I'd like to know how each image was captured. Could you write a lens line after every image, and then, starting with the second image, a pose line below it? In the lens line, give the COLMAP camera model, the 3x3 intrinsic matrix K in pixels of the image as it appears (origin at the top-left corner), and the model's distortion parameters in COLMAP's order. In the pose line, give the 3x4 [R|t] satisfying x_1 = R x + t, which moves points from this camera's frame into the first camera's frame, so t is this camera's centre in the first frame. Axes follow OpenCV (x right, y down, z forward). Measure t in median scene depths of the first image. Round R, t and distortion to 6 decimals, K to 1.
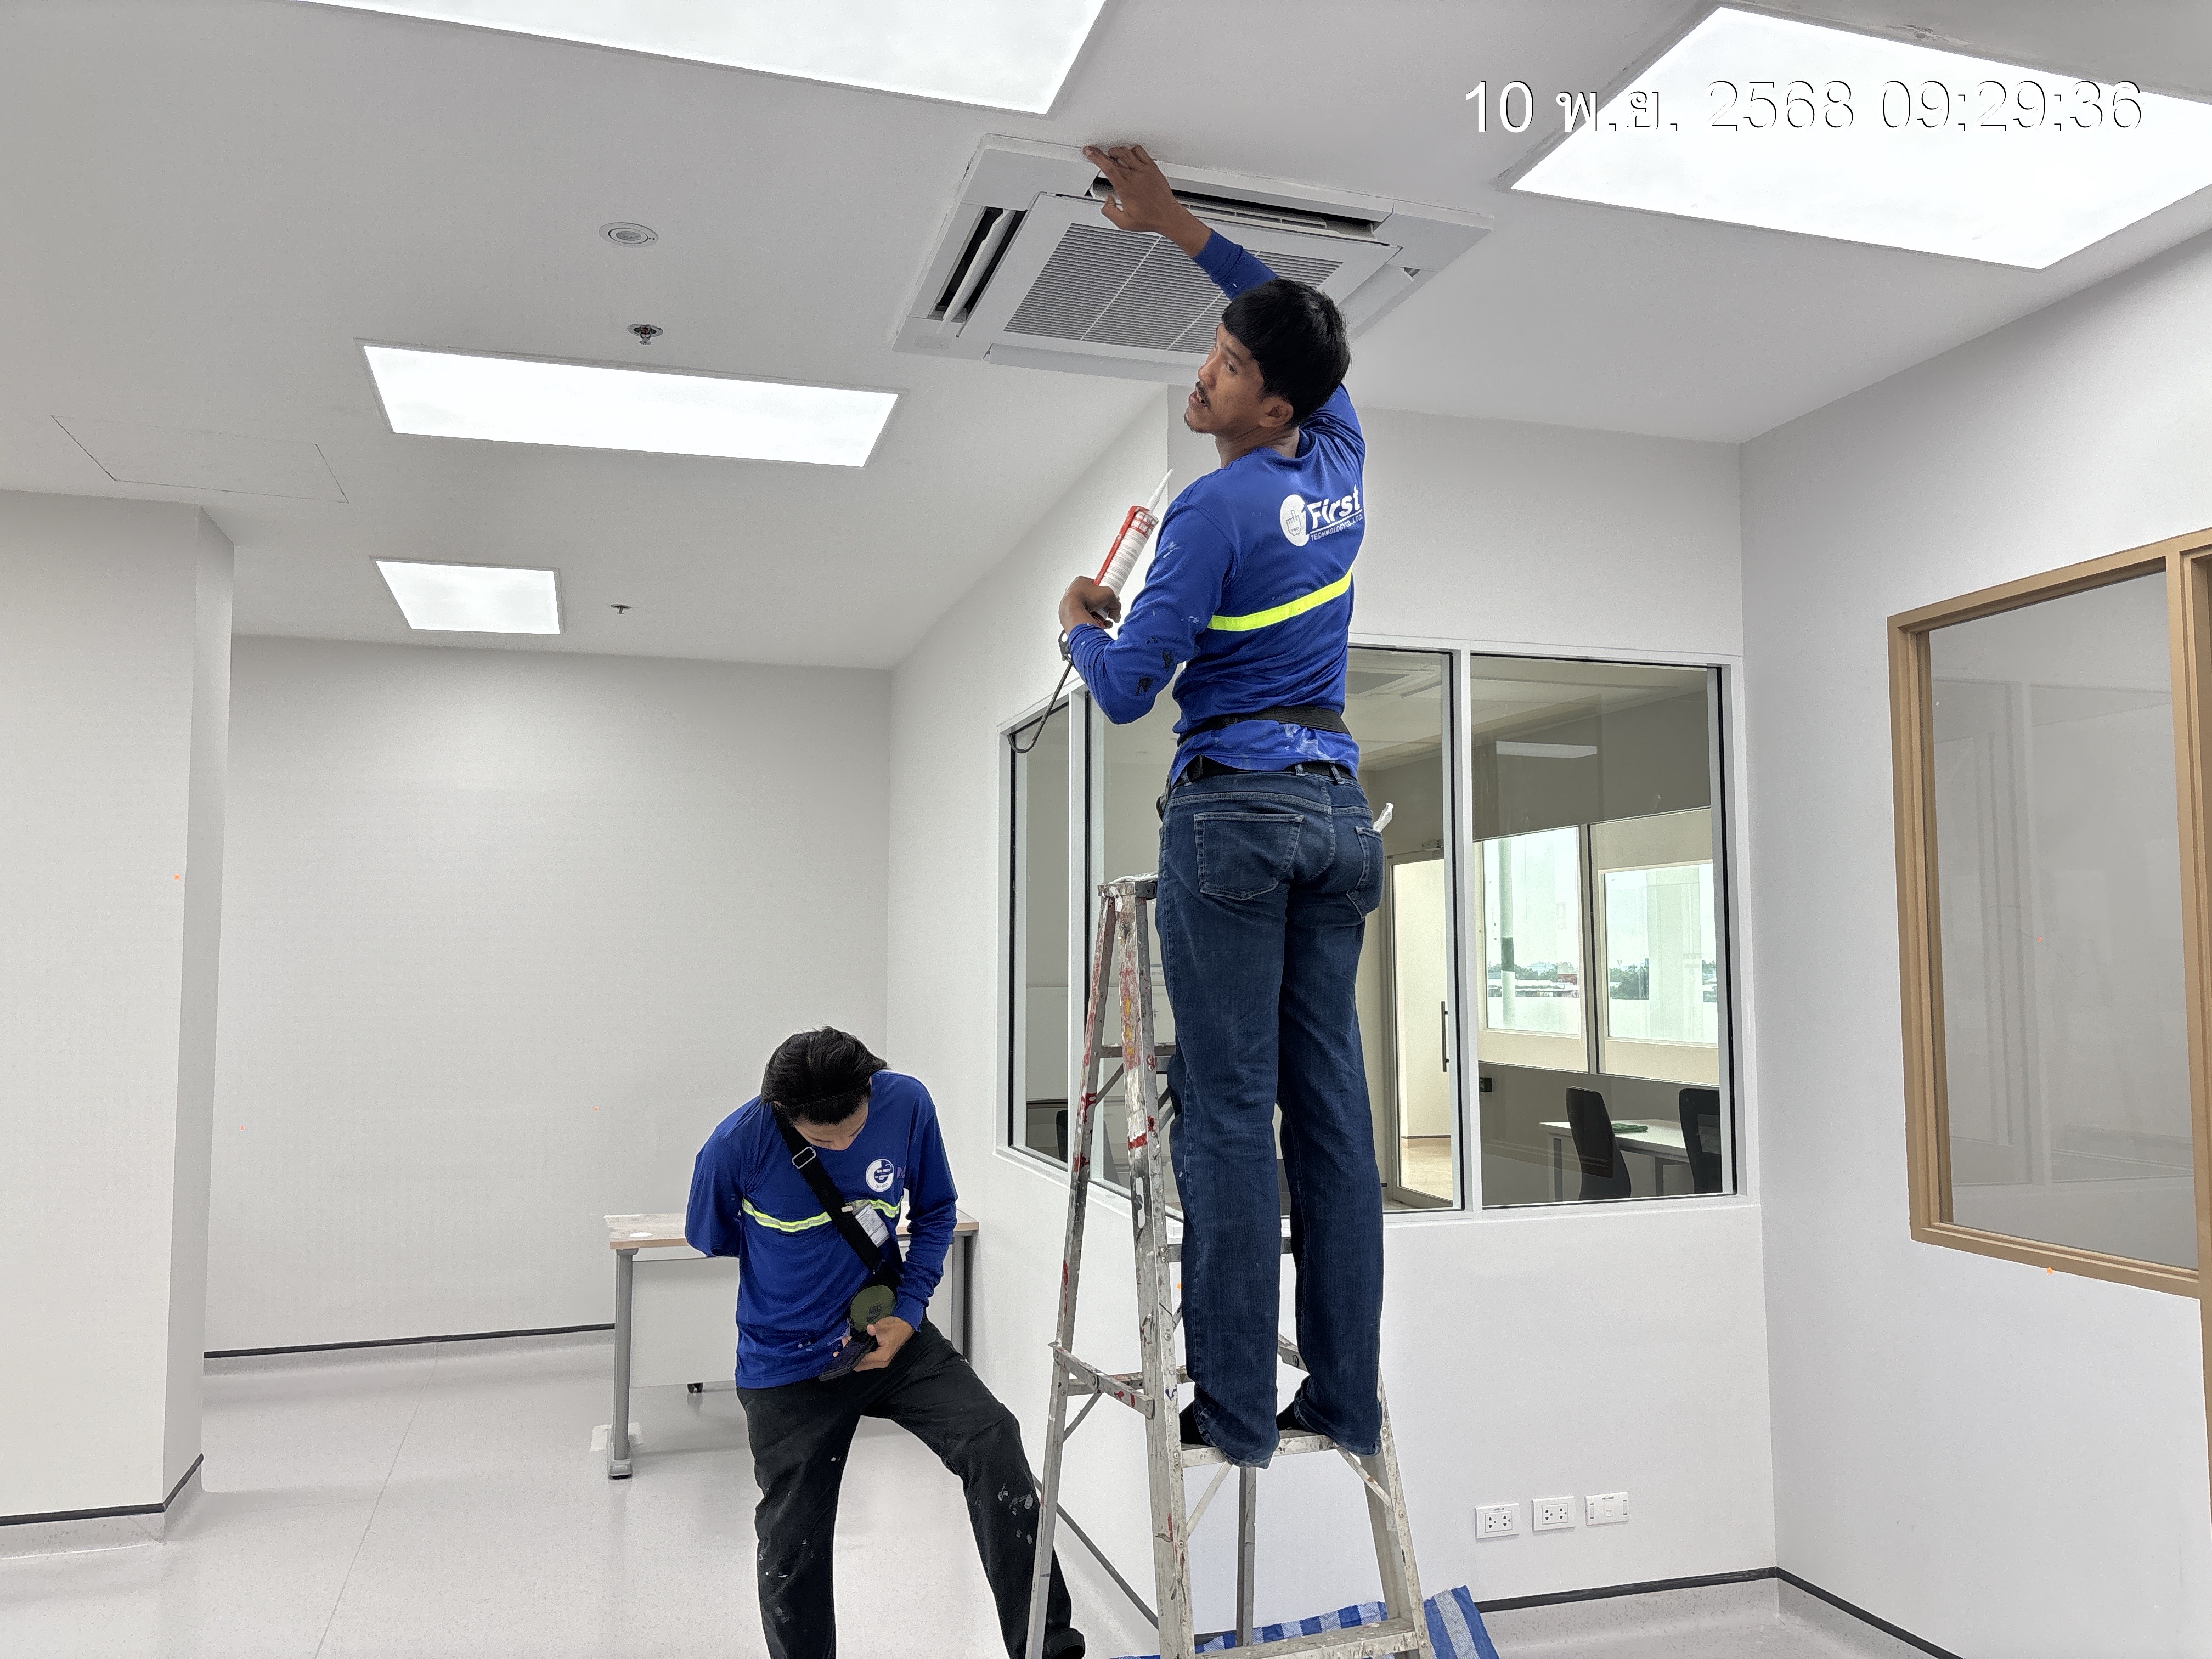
lens RADIAL K [[1682.4, 0, 1106.0], [0, 1682.4, 829.5], [0, 0, 1]] dist [0.109137, -0.102596]
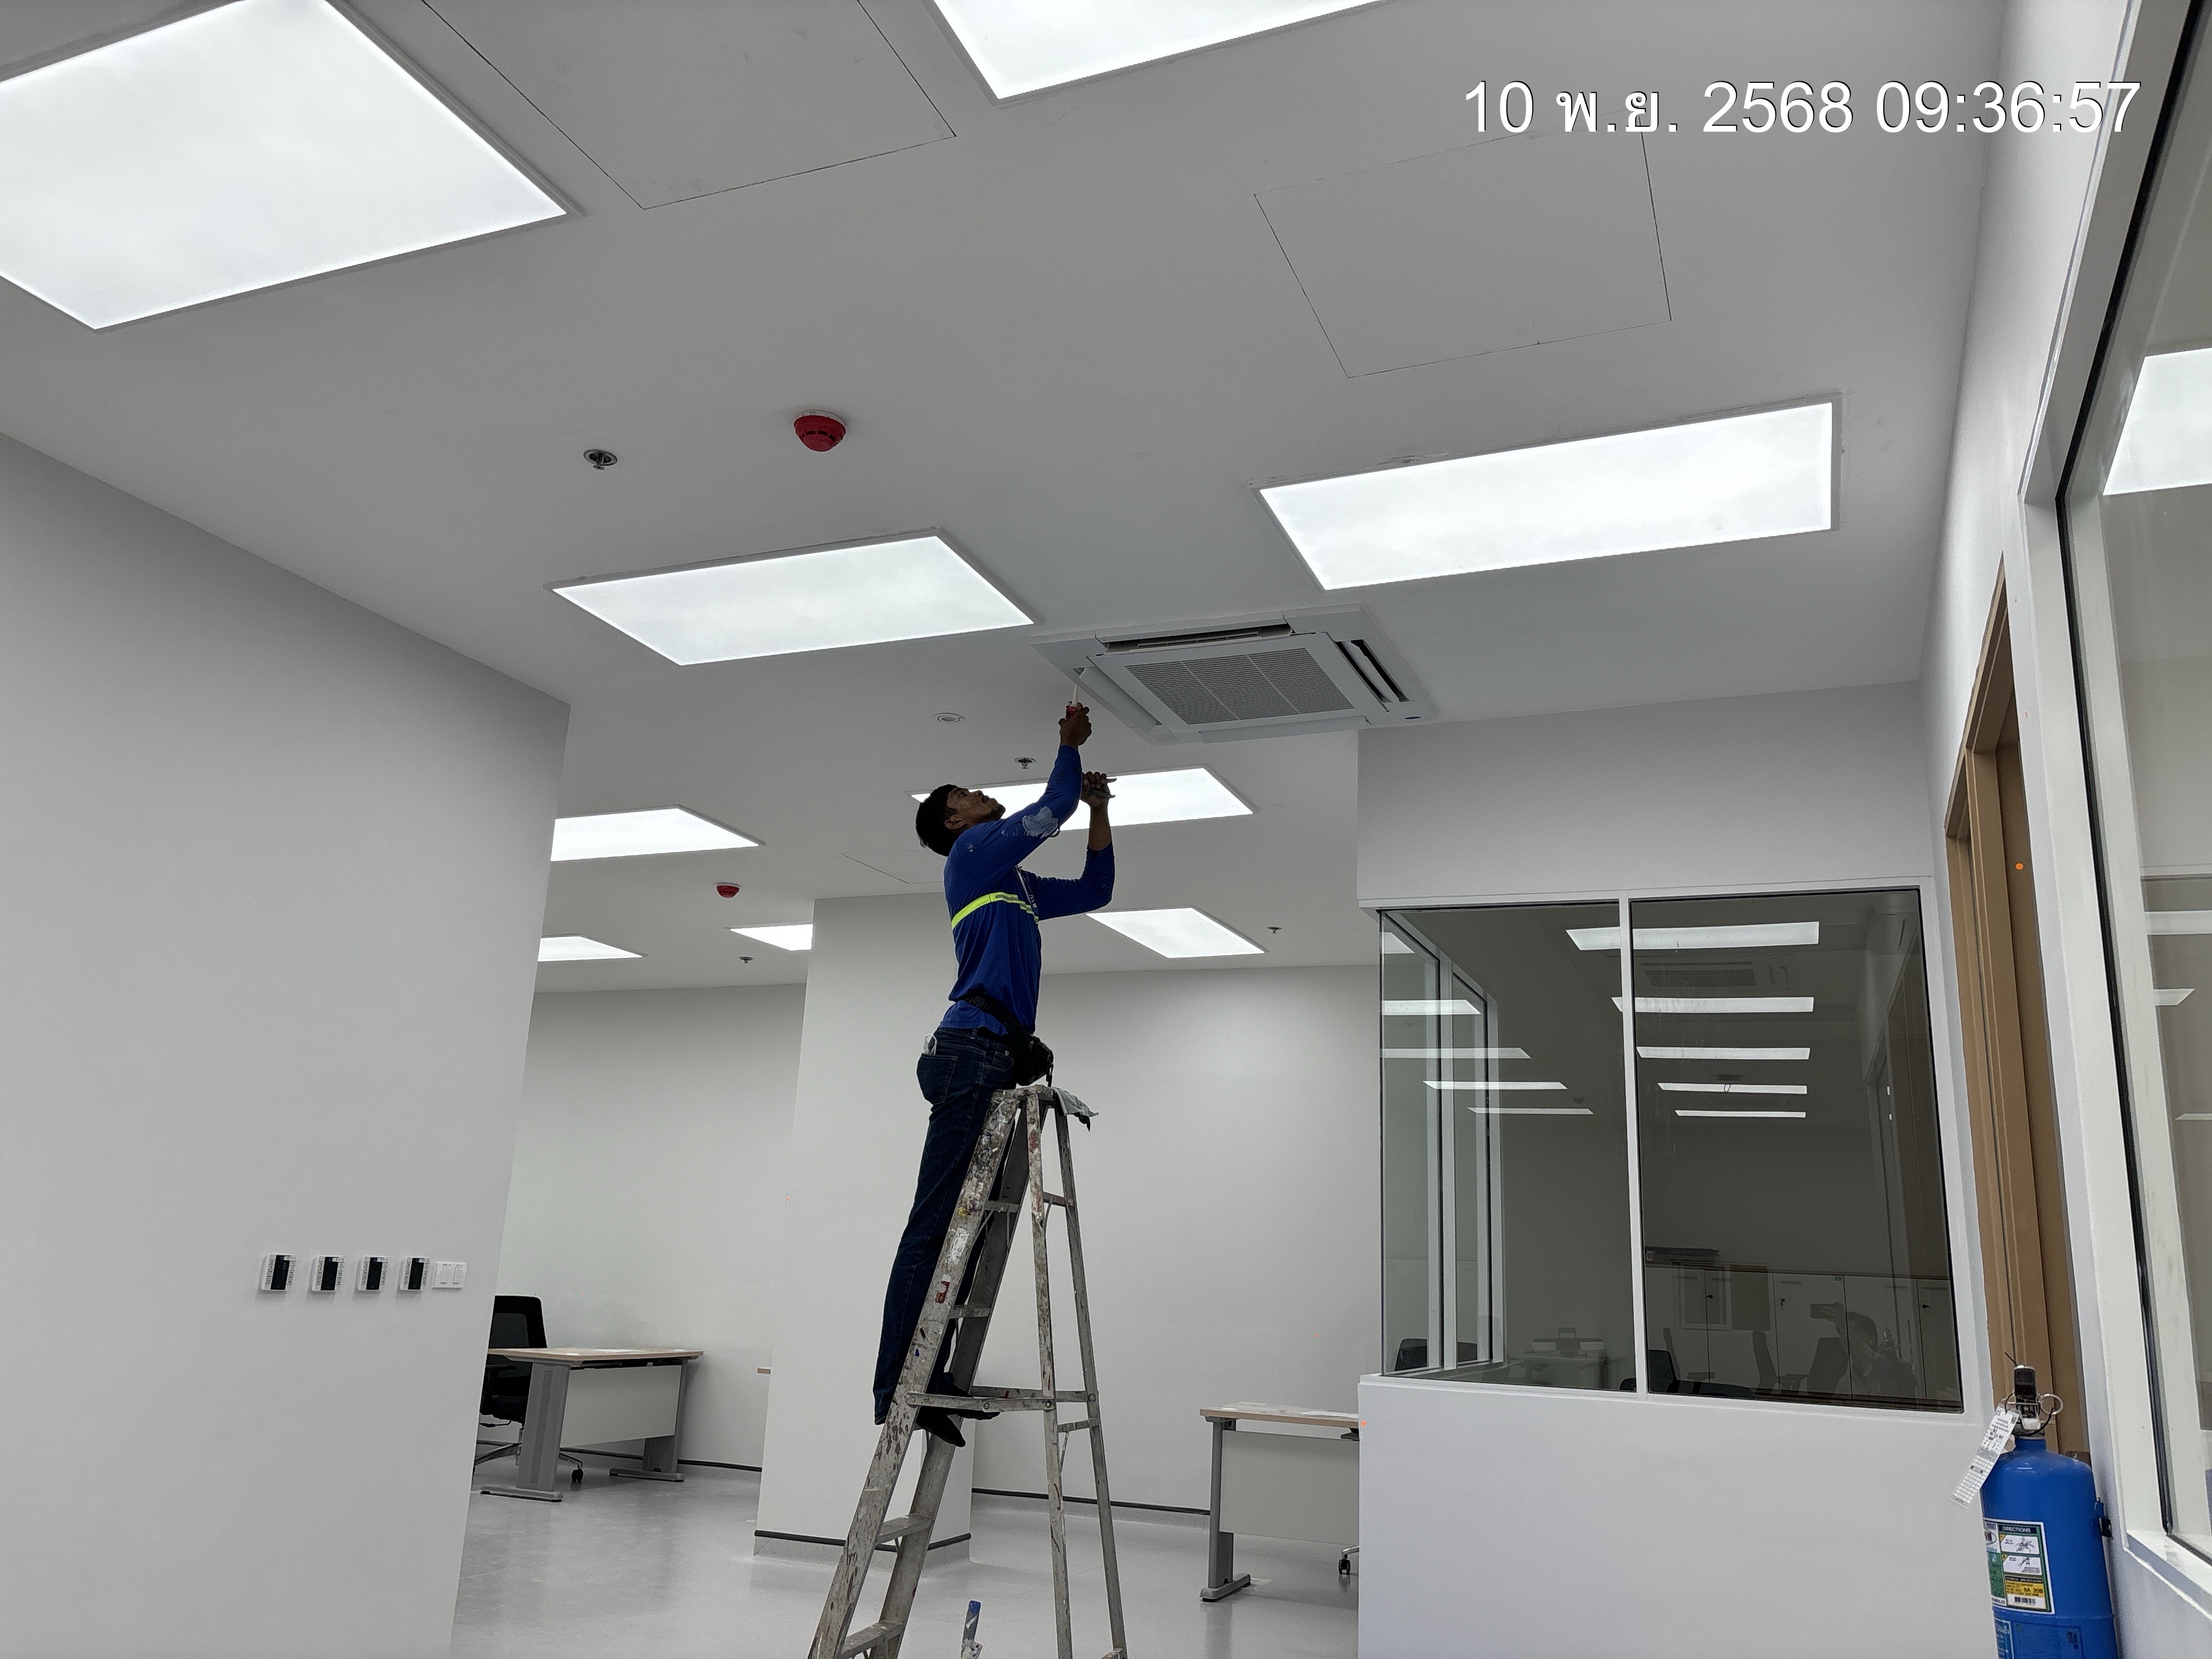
lens RADIAL K [[1682.4, 0, 1106.0], [0, 1682.4, 829.5], [0, 0, 1]] dist [0.109137, -0.102596]
pose [[0.769378, -0.132212, -0.624961, 0.617568], [0.008326, 0.980339, -0.197144, 0.070840], [0.638739, 0.146475, 0.755353, -0.122494]]
